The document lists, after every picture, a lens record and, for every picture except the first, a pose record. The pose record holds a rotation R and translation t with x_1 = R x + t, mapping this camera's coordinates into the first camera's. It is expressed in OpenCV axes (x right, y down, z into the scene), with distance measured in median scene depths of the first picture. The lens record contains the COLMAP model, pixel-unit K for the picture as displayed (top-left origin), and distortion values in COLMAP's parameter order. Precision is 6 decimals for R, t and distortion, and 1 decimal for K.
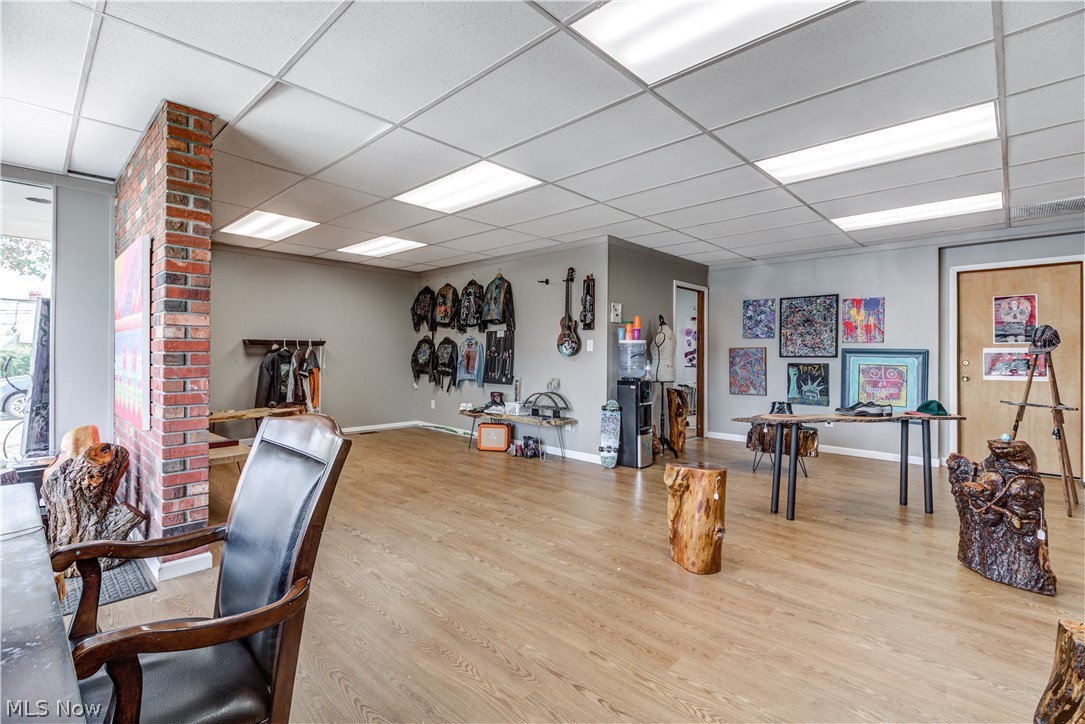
lens RADIAL K [[499.5, 0, 546.0], [0, 499.5, 355.1], [0, 0, 1]] dist [0.005100, 0.000228]
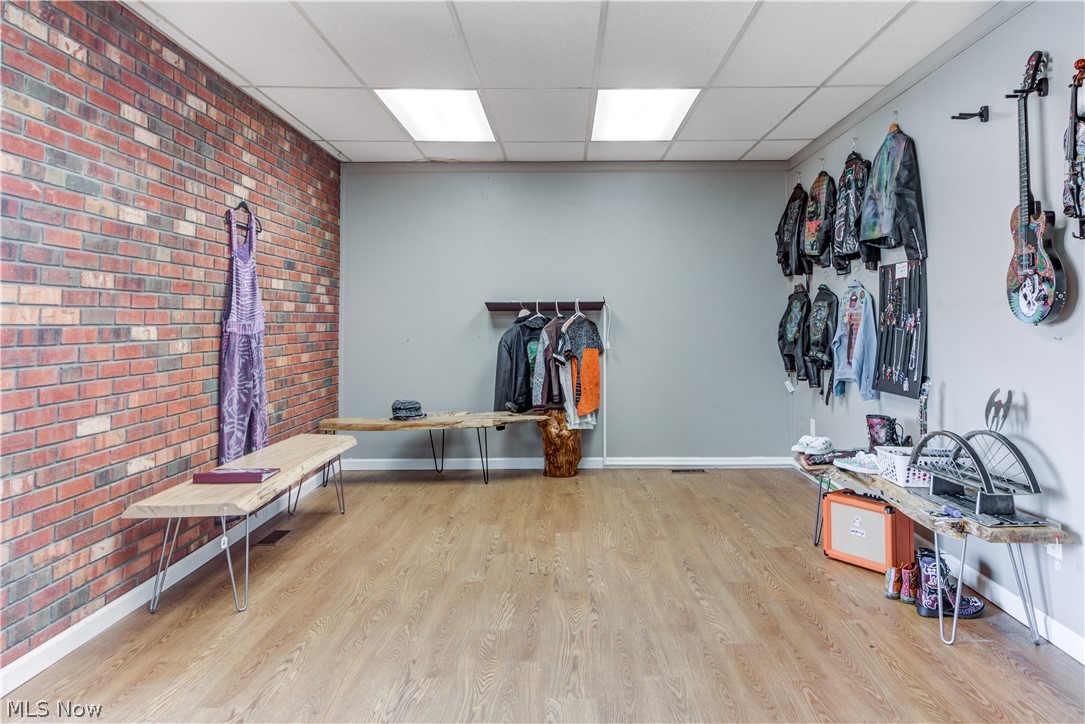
lens RADIAL K [[754.9, 0, 548.2], [0, 754.9, 285.4], [0, 0, 1]] dist [0.006033, 0.000765]
pose [[0.682571, -0.046716, -0.729325, 0.162204], [0.009427, 0.998435, -0.055131, 0.000619], [0.730759, 0.030756, 0.681943, 0.380747]]
